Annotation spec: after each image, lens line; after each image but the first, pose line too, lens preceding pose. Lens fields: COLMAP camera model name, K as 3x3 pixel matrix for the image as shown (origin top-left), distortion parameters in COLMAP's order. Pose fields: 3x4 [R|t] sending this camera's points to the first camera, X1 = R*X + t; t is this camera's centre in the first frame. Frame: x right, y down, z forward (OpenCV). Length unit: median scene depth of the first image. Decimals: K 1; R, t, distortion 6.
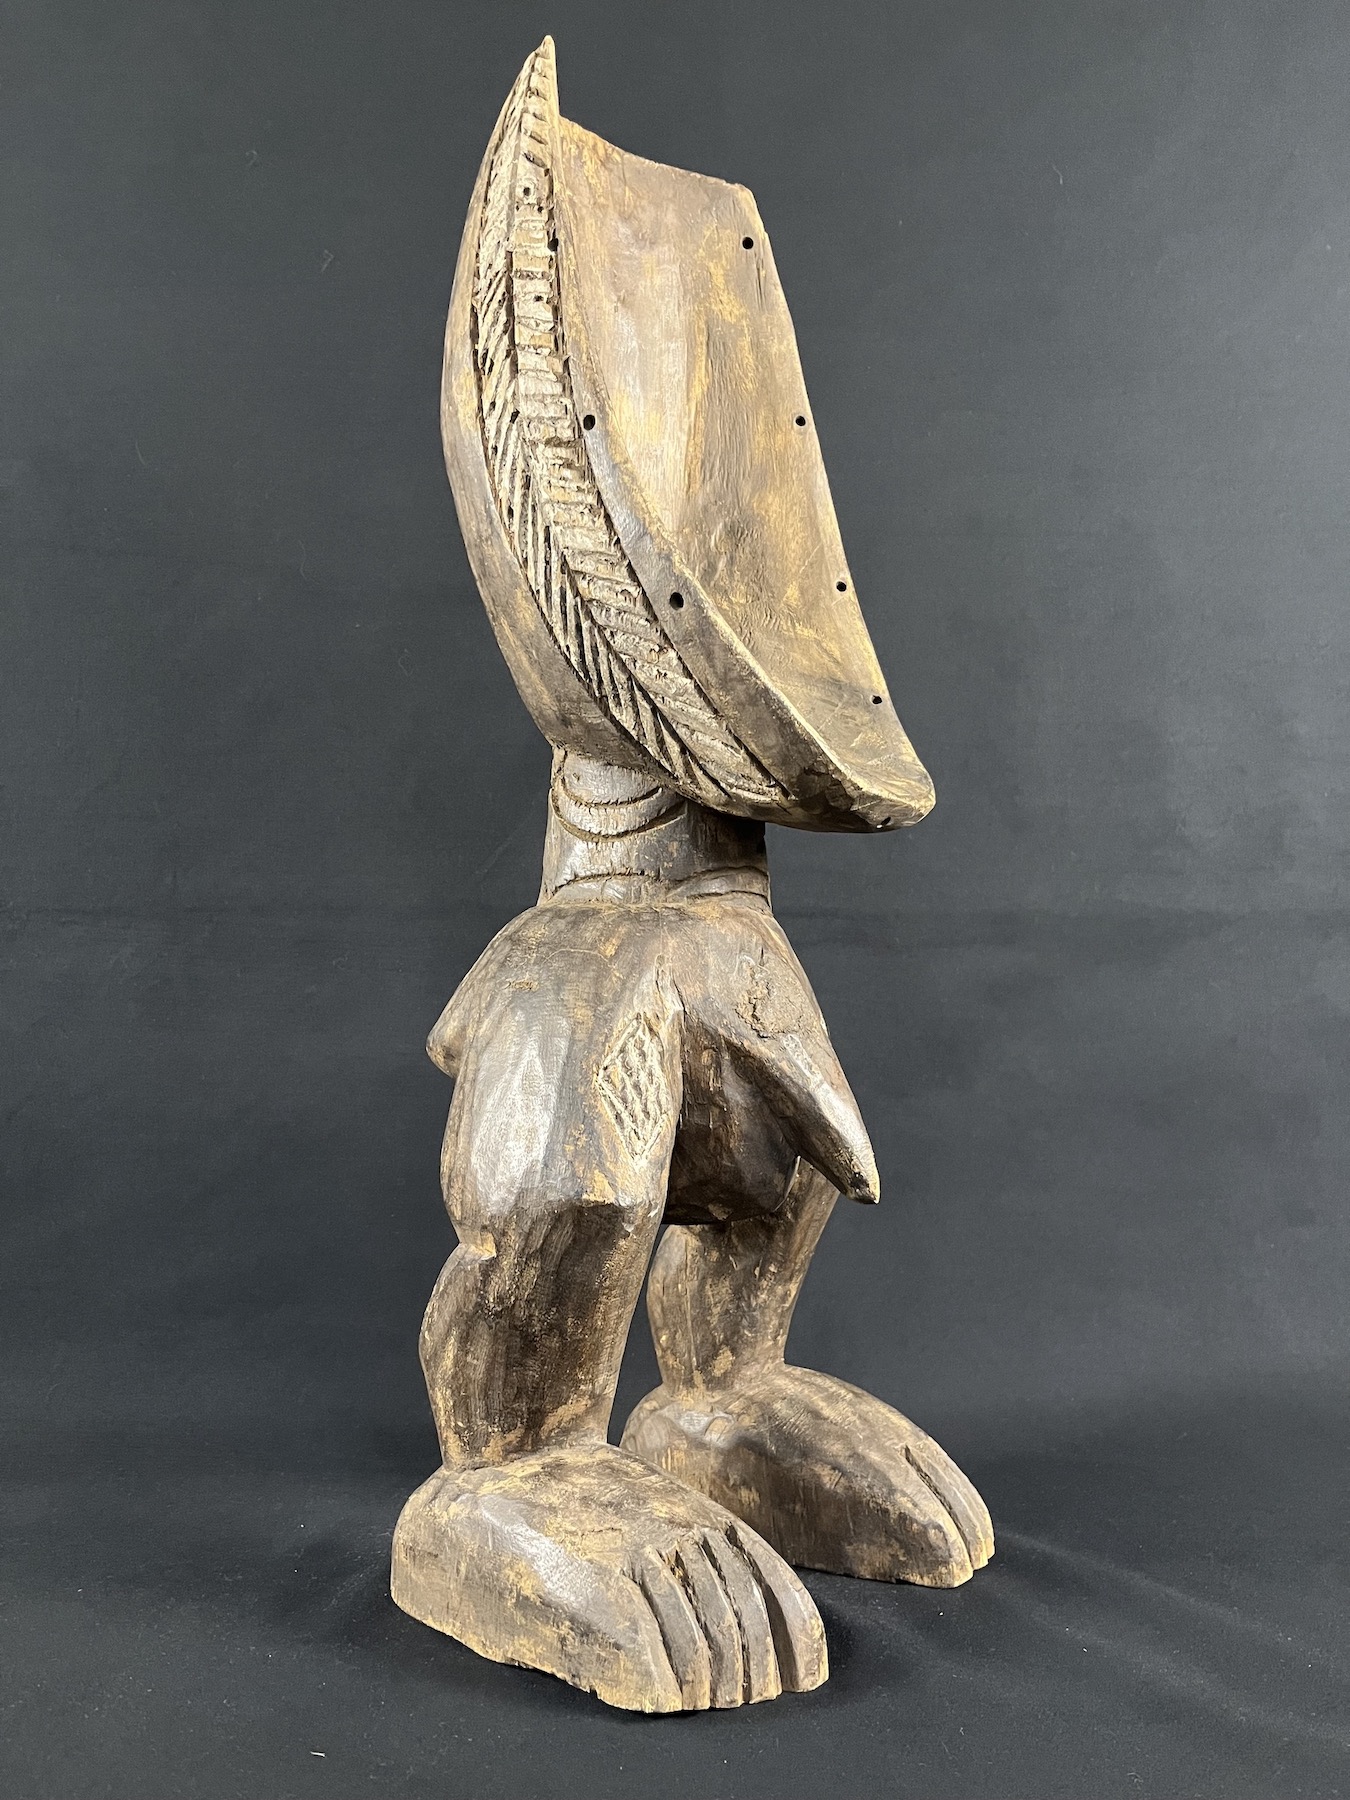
lens RADIAL K [[1405.6, 0, 675.0], [0, 1405.6, 900.0], [0, 0, 1]] dist [0.005856, 0.005249]
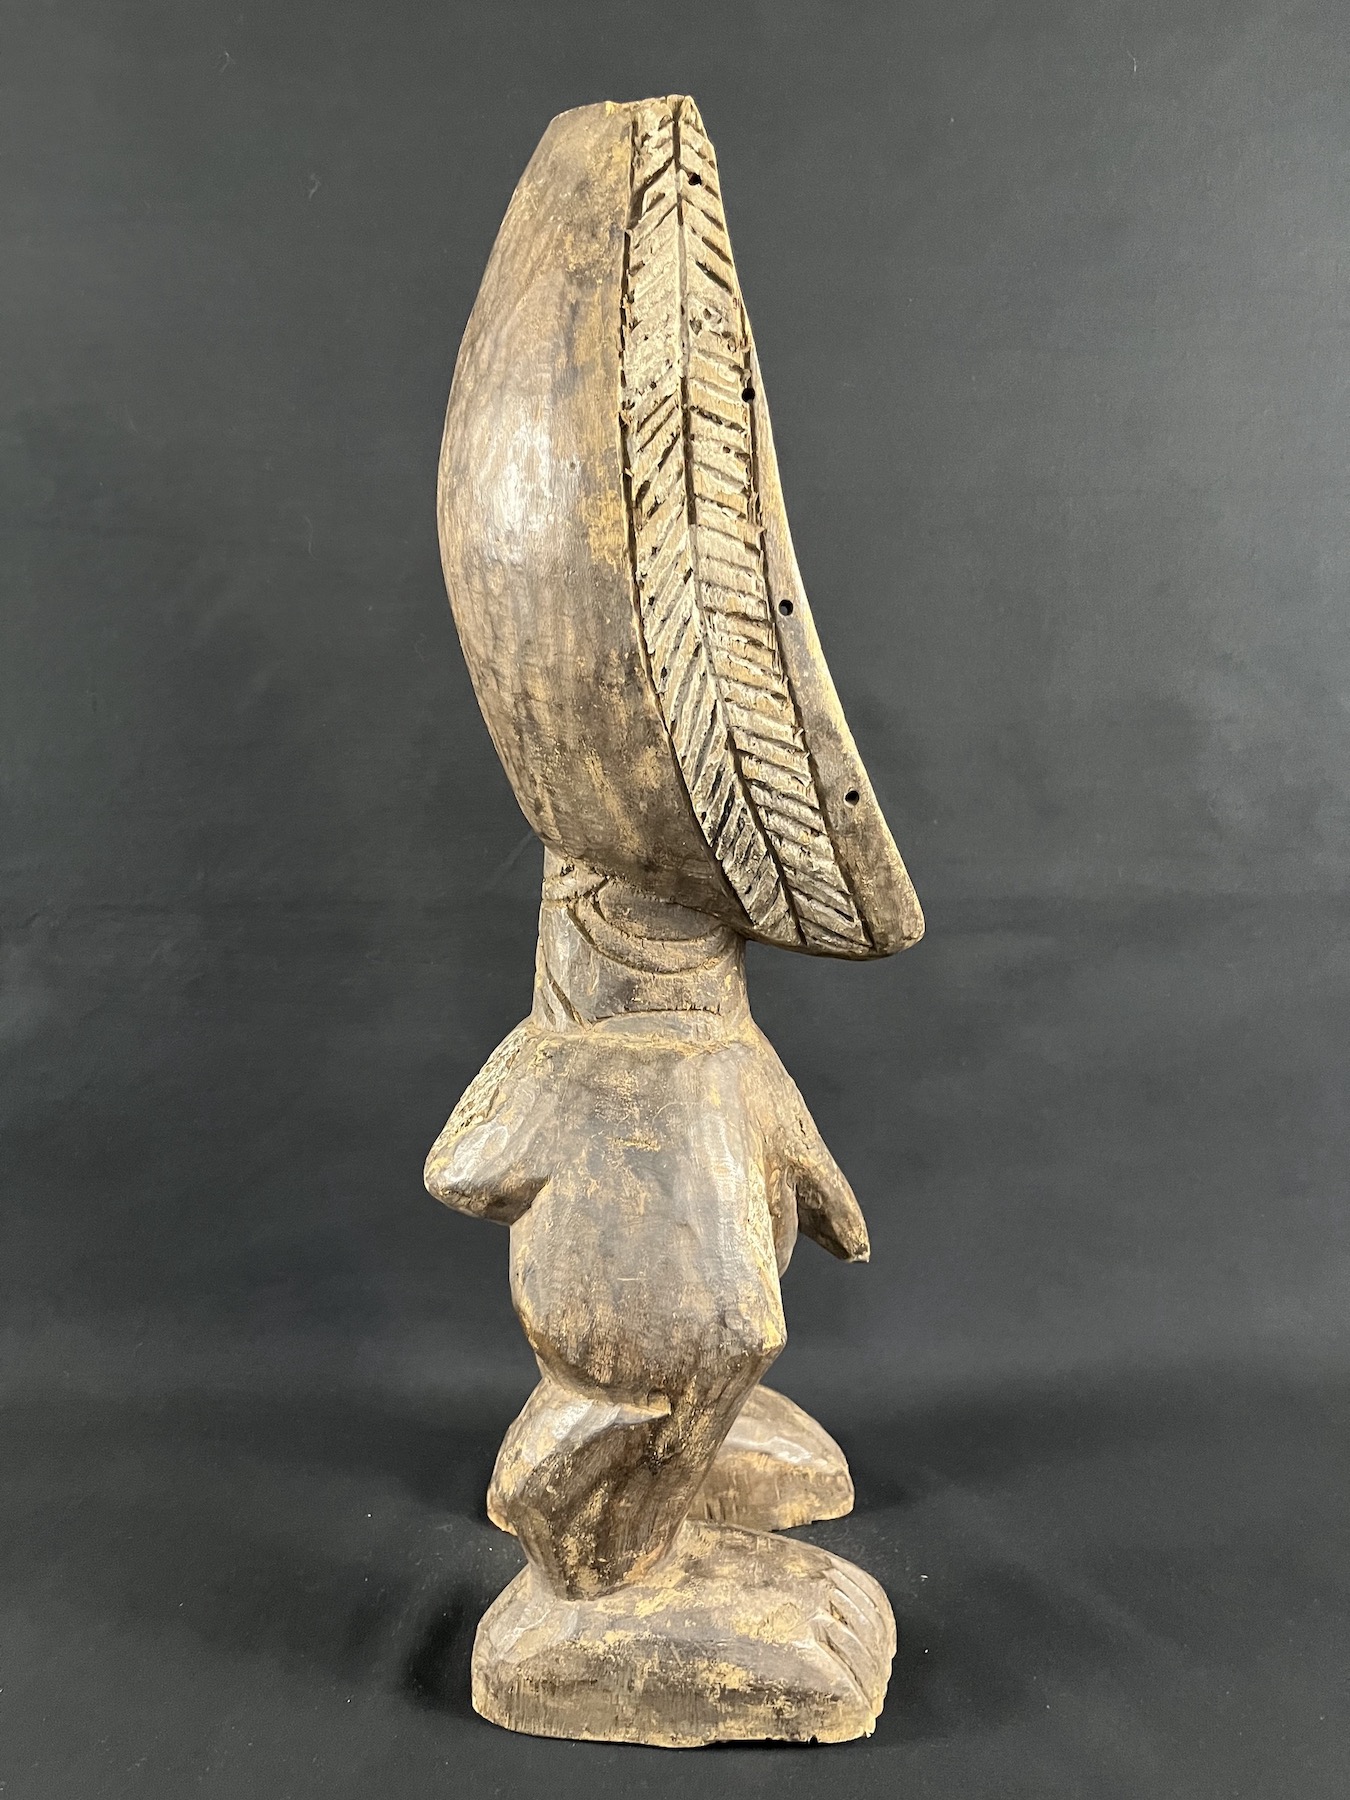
lens RADIAL K [[1405.6, 0, 675.0], [0, 1405.6, 900.0], [0, 0, 1]] dist [0.005856, 0.005249]
pose [[0.749450, -0.083824, 0.656733, -0.743934], [-0.070199, 0.976300, 0.204722, -0.321587], [-0.658328, -0.199531, 0.725804, 0.290658]]
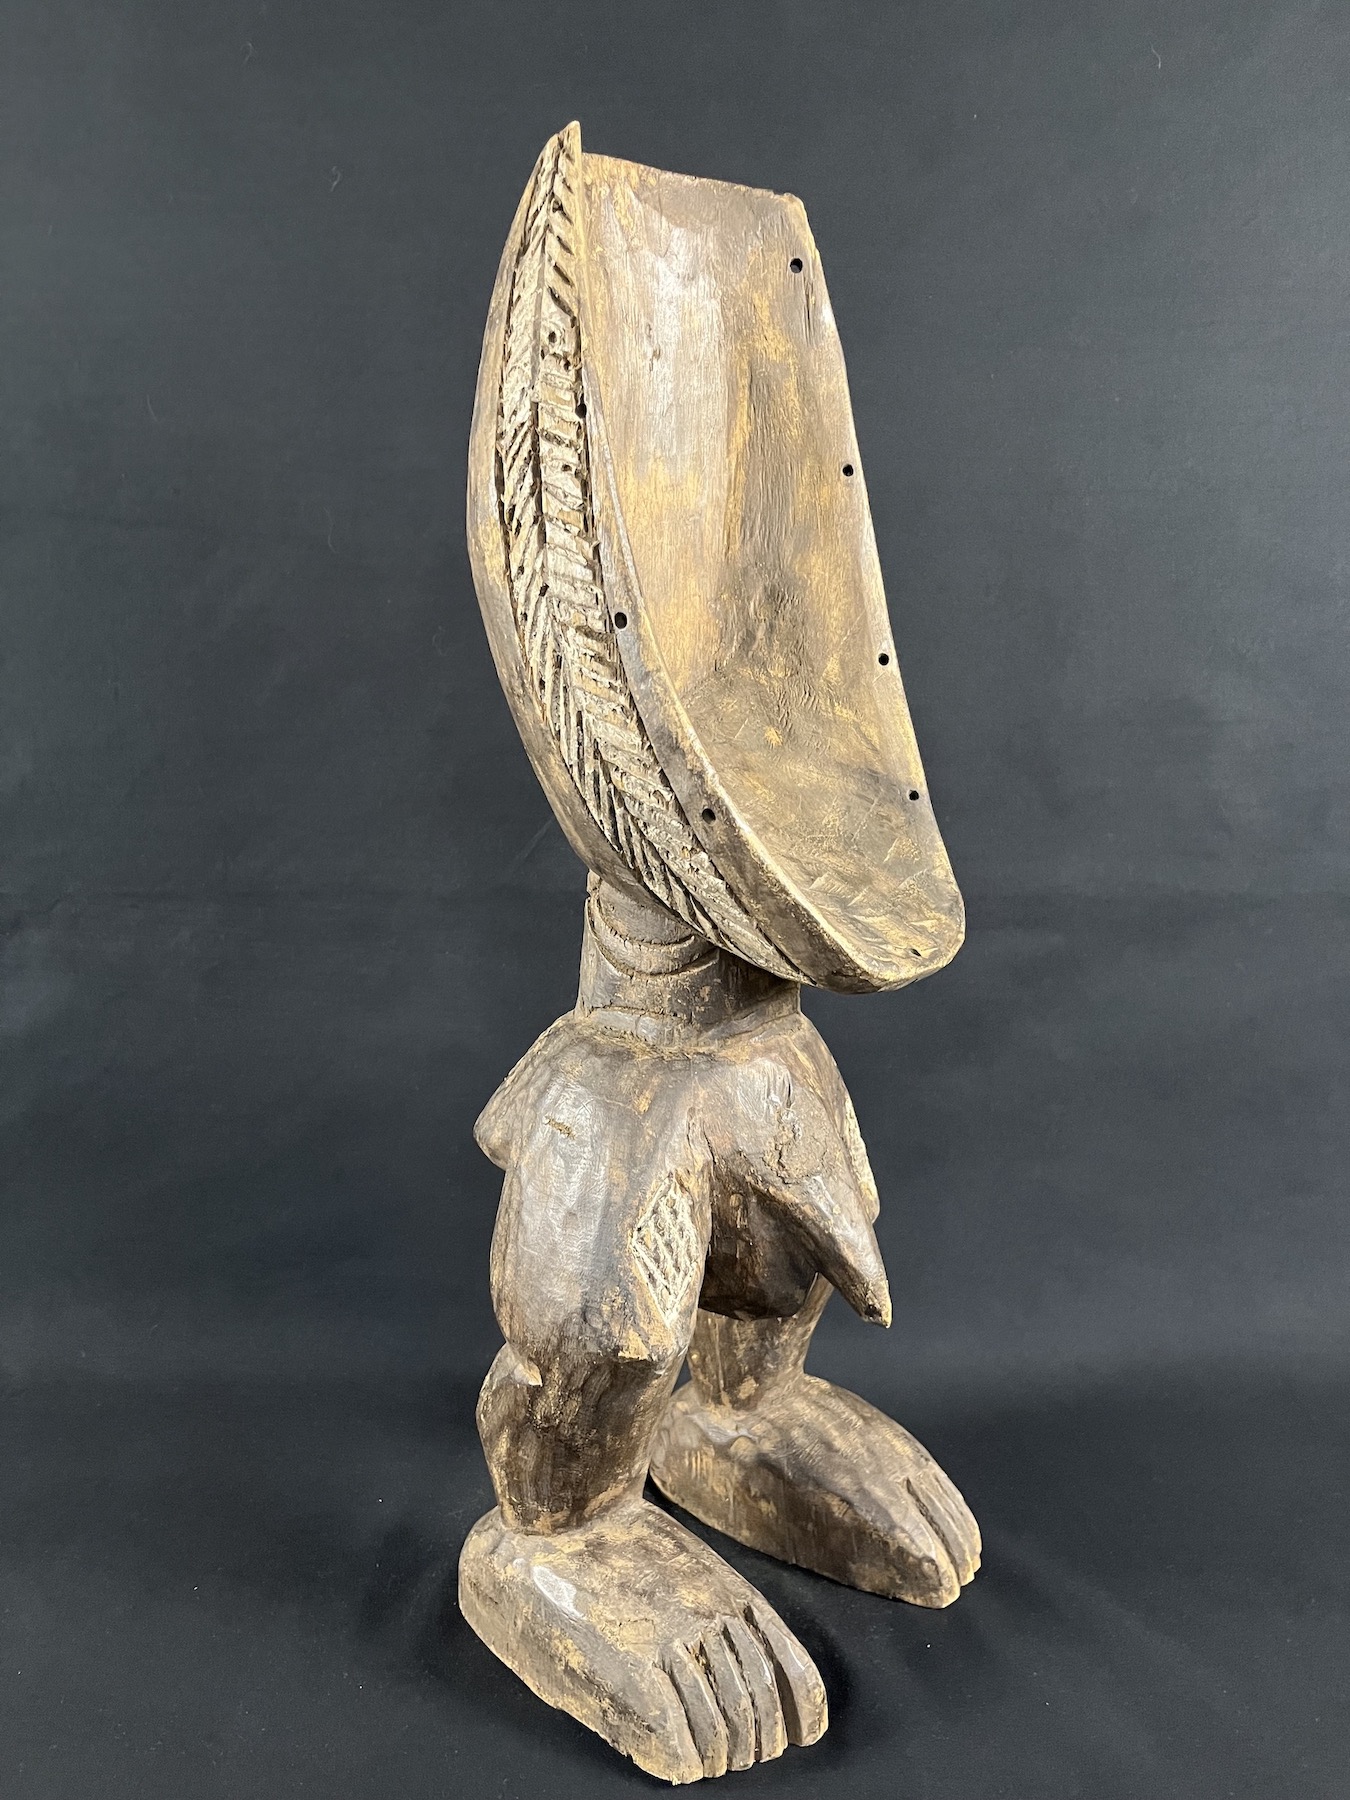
lens RADIAL K [[1407.3, 0, 677.1], [0, 1407.3, 889.6], [0, 0, 1]] dist [0.006286, -0.005875]
pose [[0.999476, 0.011476, -0.030250, 0.008734], [-0.003556, 0.968275, 0.249862, -0.385076], [0.032158, -0.249623, 0.967809, 0.018542]]
